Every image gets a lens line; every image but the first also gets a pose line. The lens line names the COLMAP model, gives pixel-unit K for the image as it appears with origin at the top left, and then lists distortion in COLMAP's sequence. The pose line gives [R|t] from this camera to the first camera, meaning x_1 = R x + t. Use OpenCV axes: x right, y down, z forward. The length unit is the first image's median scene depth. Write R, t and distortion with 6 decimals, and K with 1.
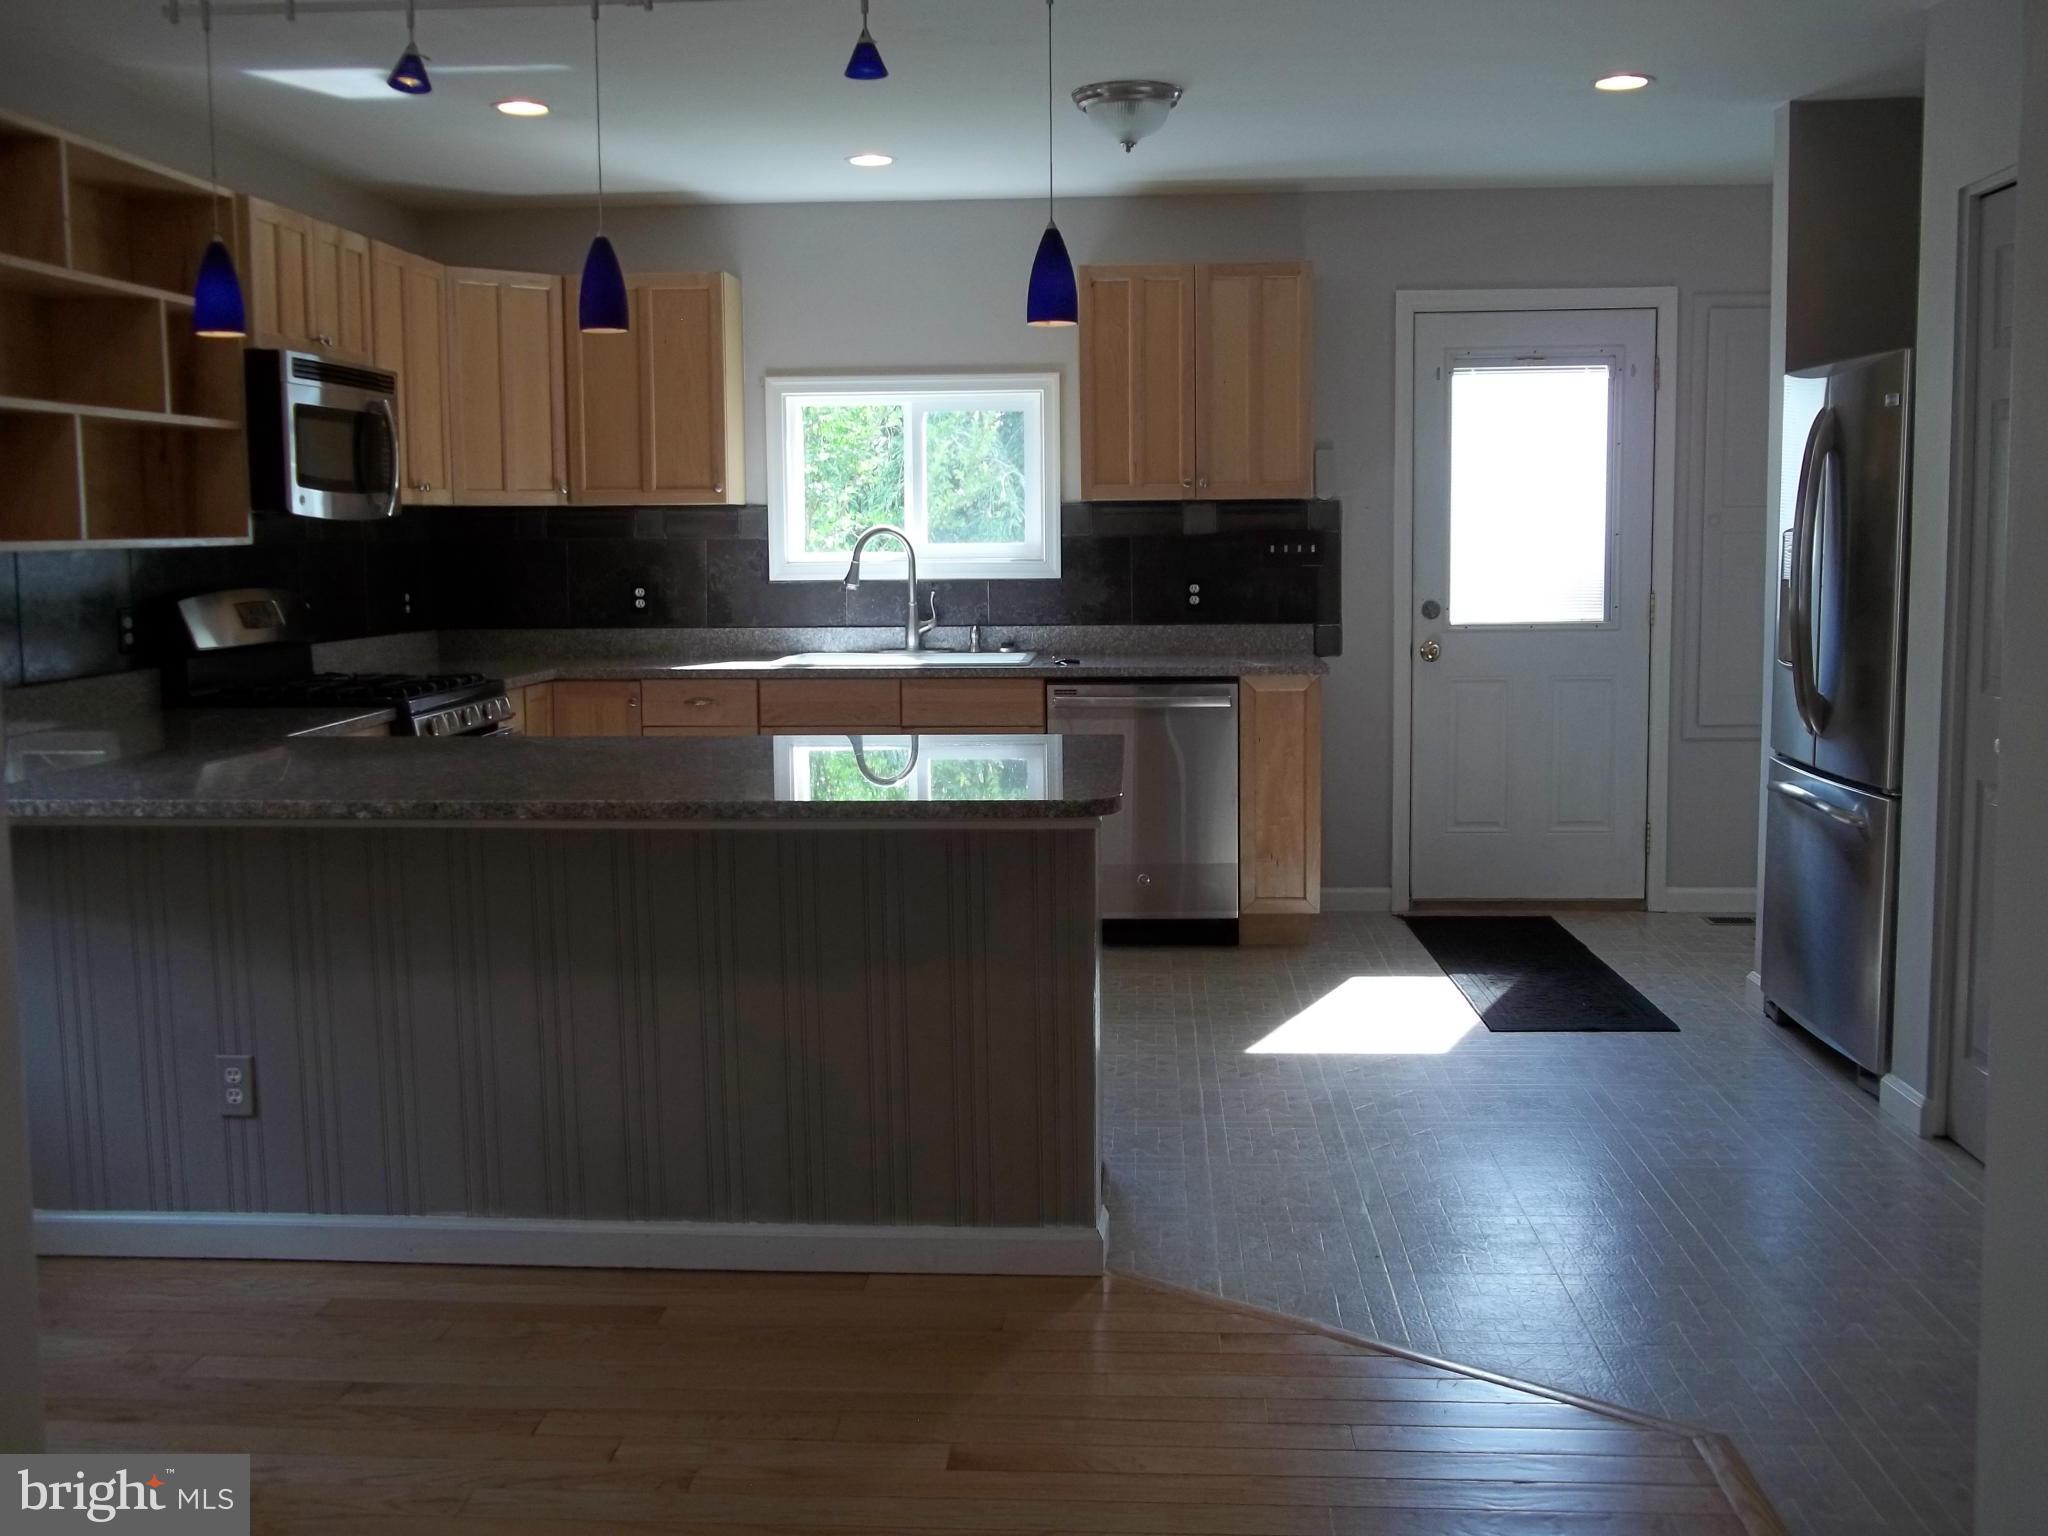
lens RADIAL K [[1967.7, 0, 1016.7], [0, 1967.7, 762.0], [0, 0, 1]] dist [-0.021538, 0.006727]
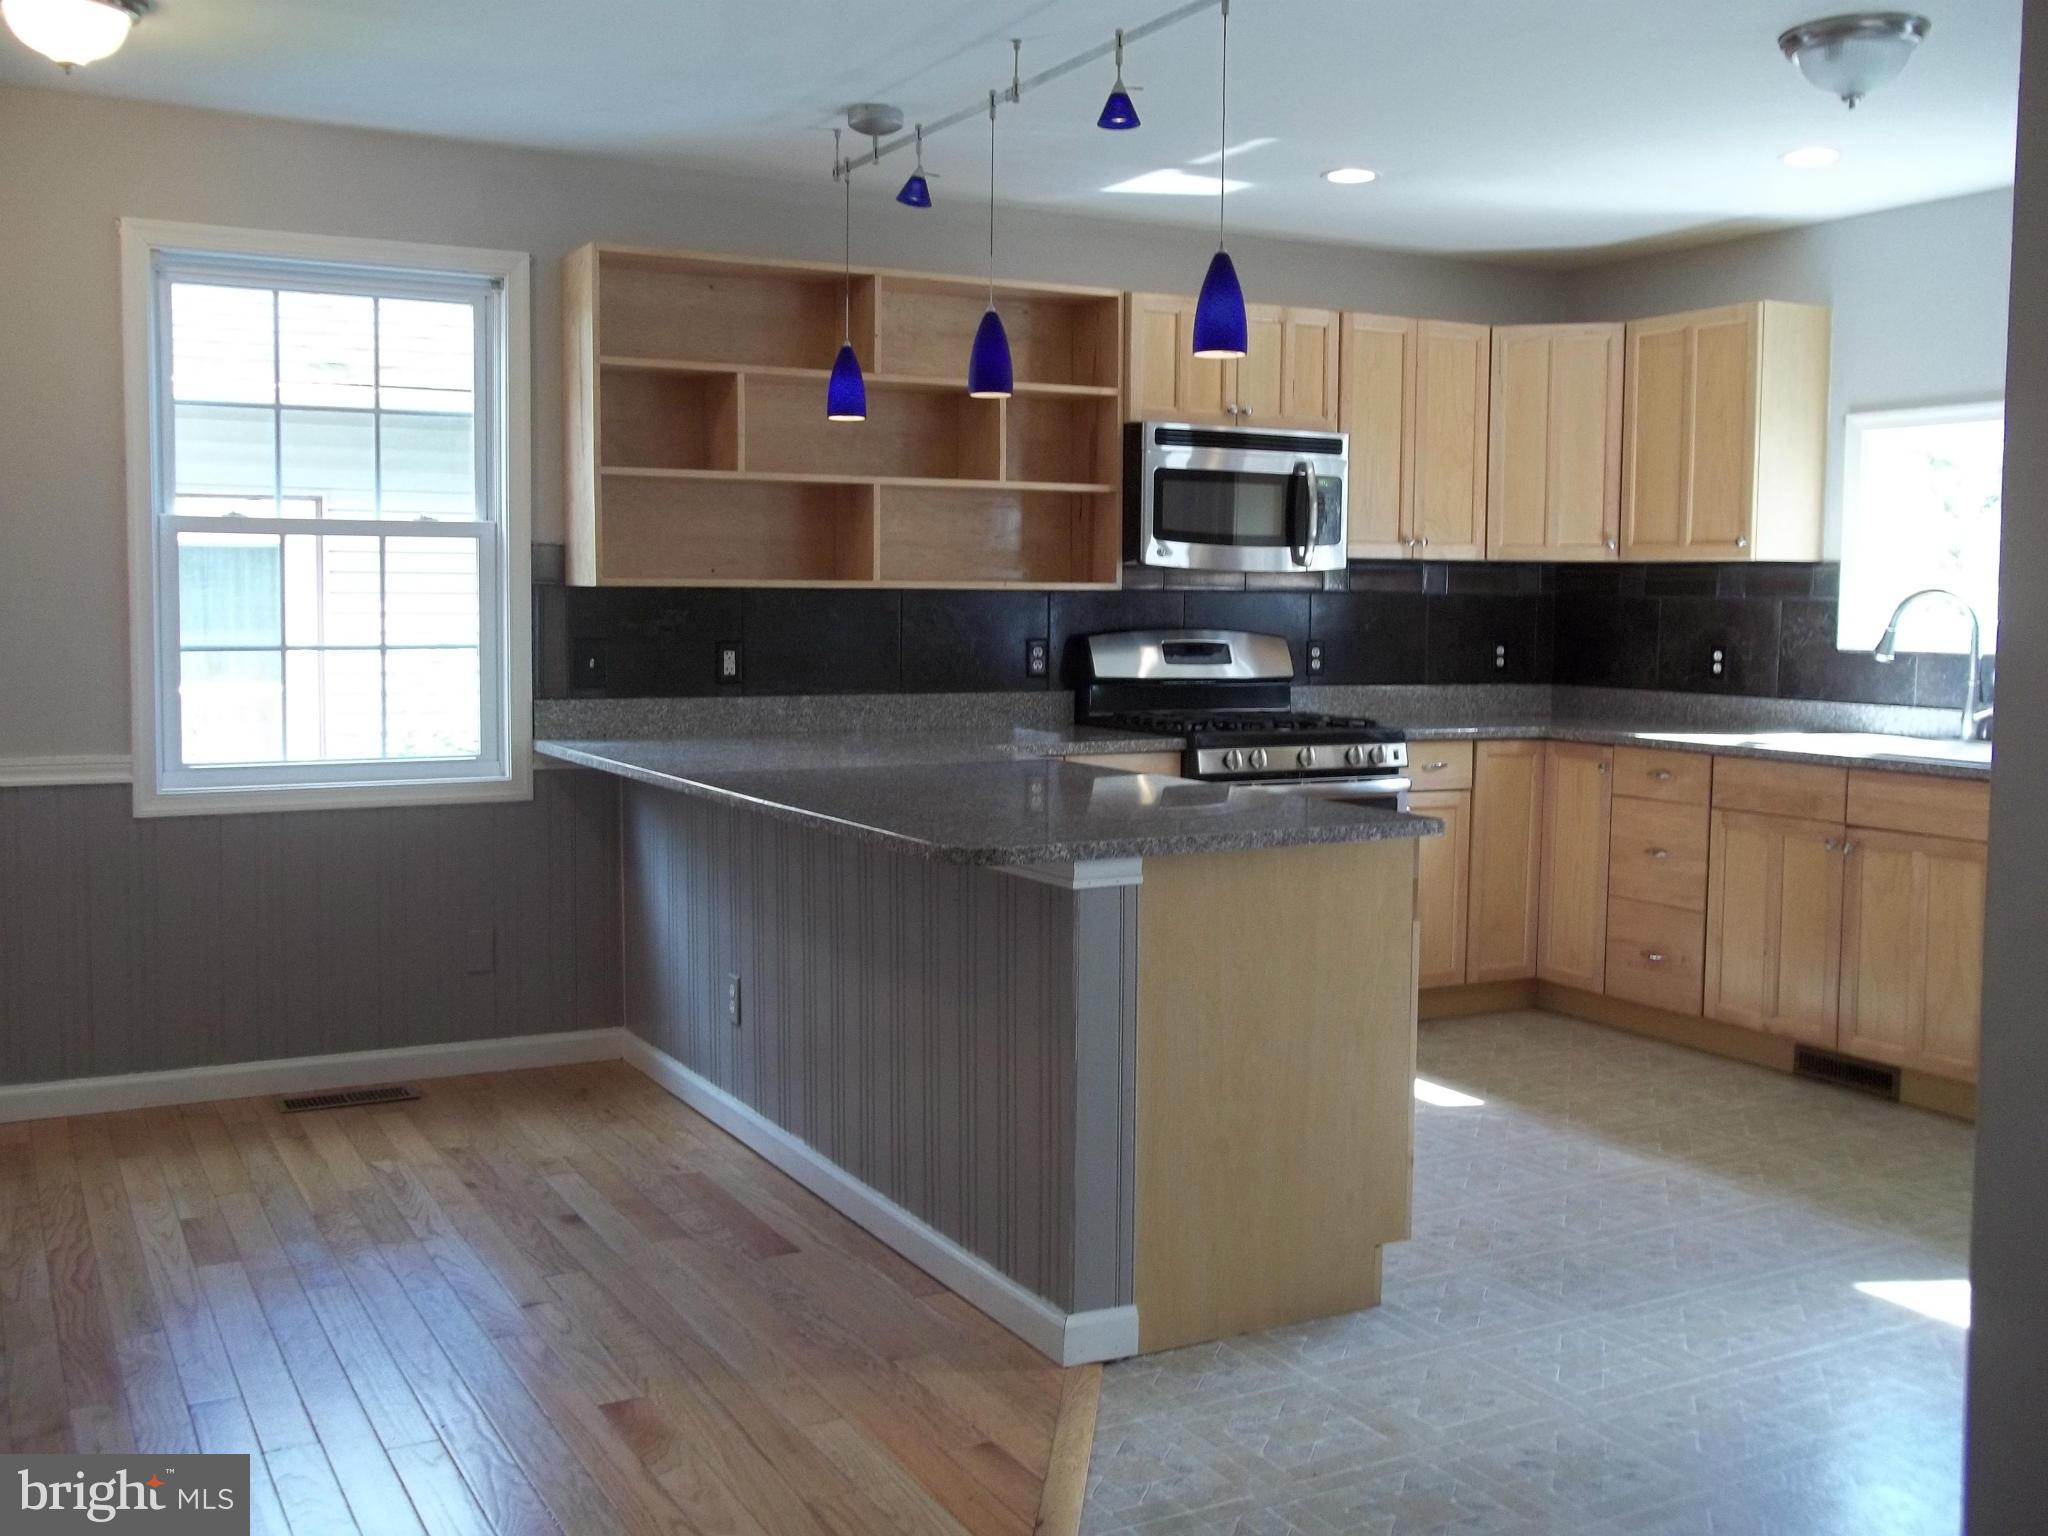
lens RADIAL K [[1967.7, 0, 1016.7], [0, 1967.7, 762.0], [0, 0, 1]] dist [-0.021538, 0.006727]
pose [[0.533556, 0.085315, -0.841451, 0.447362], [-0.114474, 0.993029, 0.028097, -0.027496], [0.837982, 0.081333, 0.539603, 0.254386]]
